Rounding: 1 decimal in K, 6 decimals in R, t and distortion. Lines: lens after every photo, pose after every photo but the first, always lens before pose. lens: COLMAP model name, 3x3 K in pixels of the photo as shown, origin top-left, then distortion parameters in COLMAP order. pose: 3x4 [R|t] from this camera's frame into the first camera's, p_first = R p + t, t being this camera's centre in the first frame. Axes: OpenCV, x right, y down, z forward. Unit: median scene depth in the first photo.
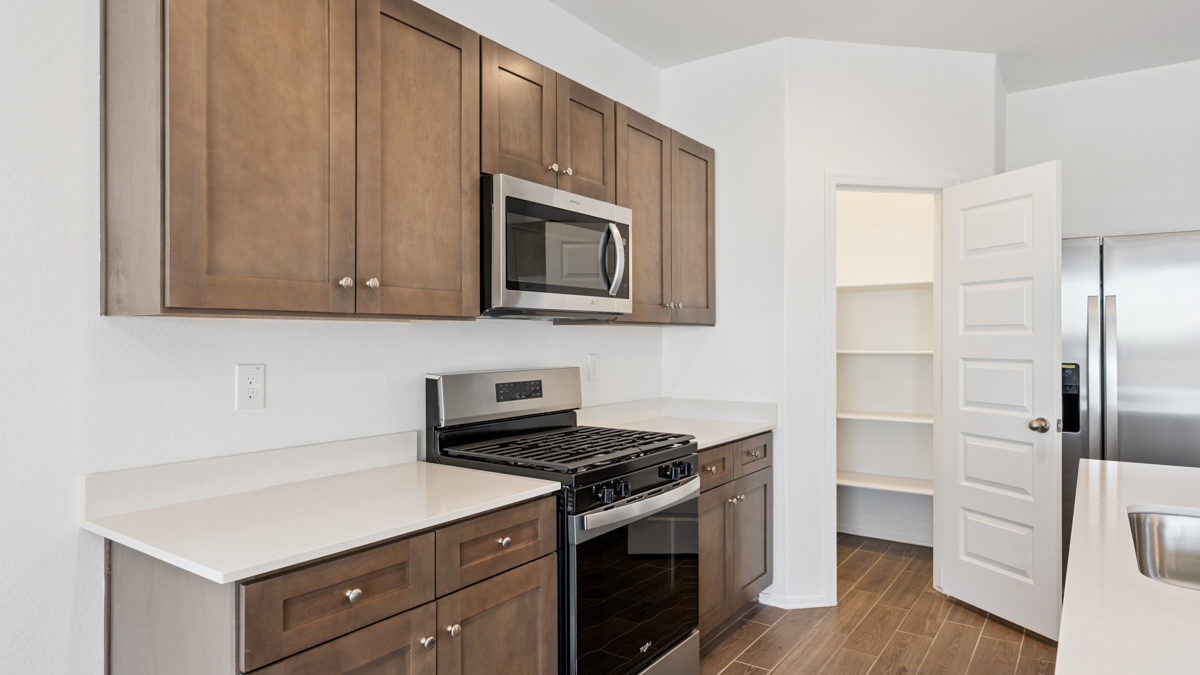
lens RADIAL K [[700.5, 0, 600.0], [0, 700.5, 337.5], [0, 0, 1]] dist [-0.000478, -0.000201]
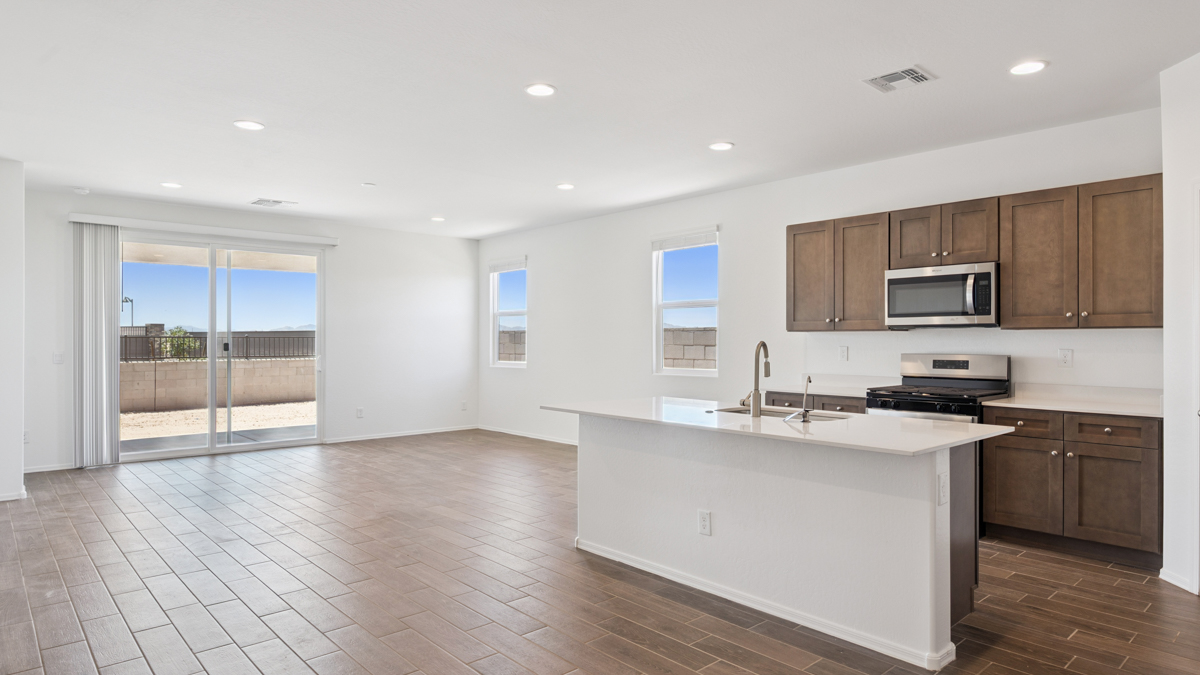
lens RADIAL K [[707.3, 0, 600.0], [0, 707.3, 337.5], [0, 0, 1]] dist [-0.000918, -0.000215]
pose [[-0.222528, 0.003109, -0.974921, 2.458946], [0.004149, 0.999989, 0.002242, -0.010493], [0.974918, -0.003546, -0.222538, 0.574706]]
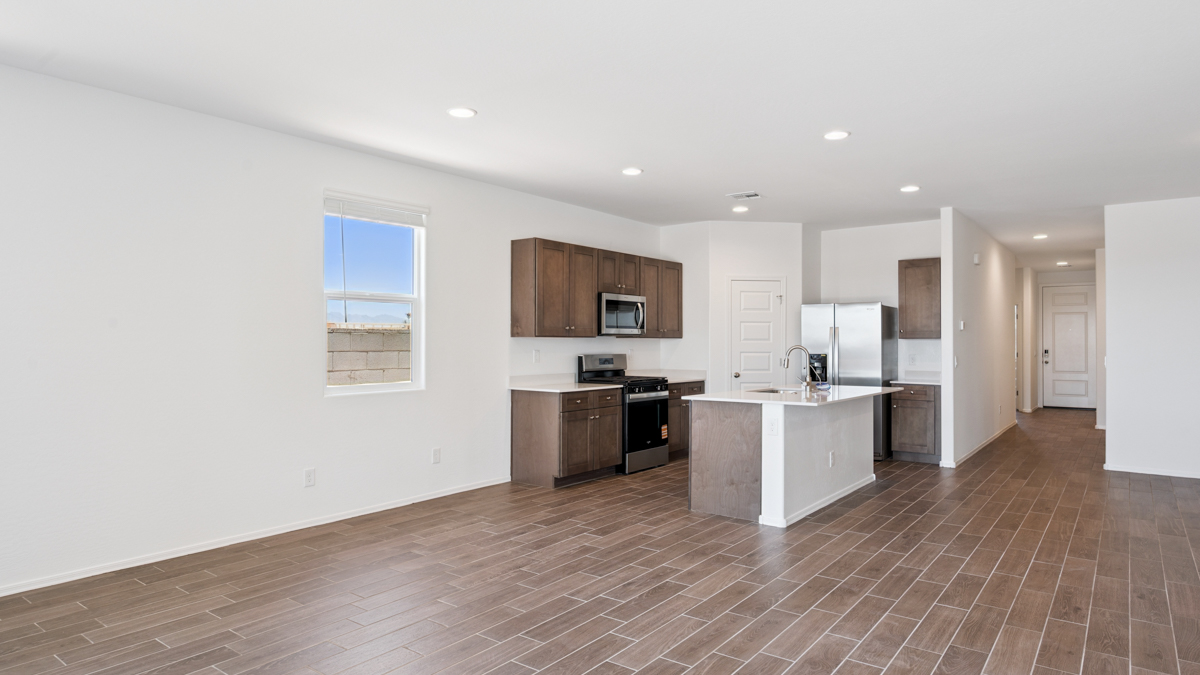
lens RADIAL K [[690.5, 0, 600.0], [0, 690.5, 337.5], [0, 0, 1]] dist [0.000469, 0.000144]
pose [[0.999159, 0.003687, -0.040826, -0.029194], [-0.003970, 0.999969, -0.006848, -0.002718], [0.040800, 0.007004, 0.999143, -2.212939]]
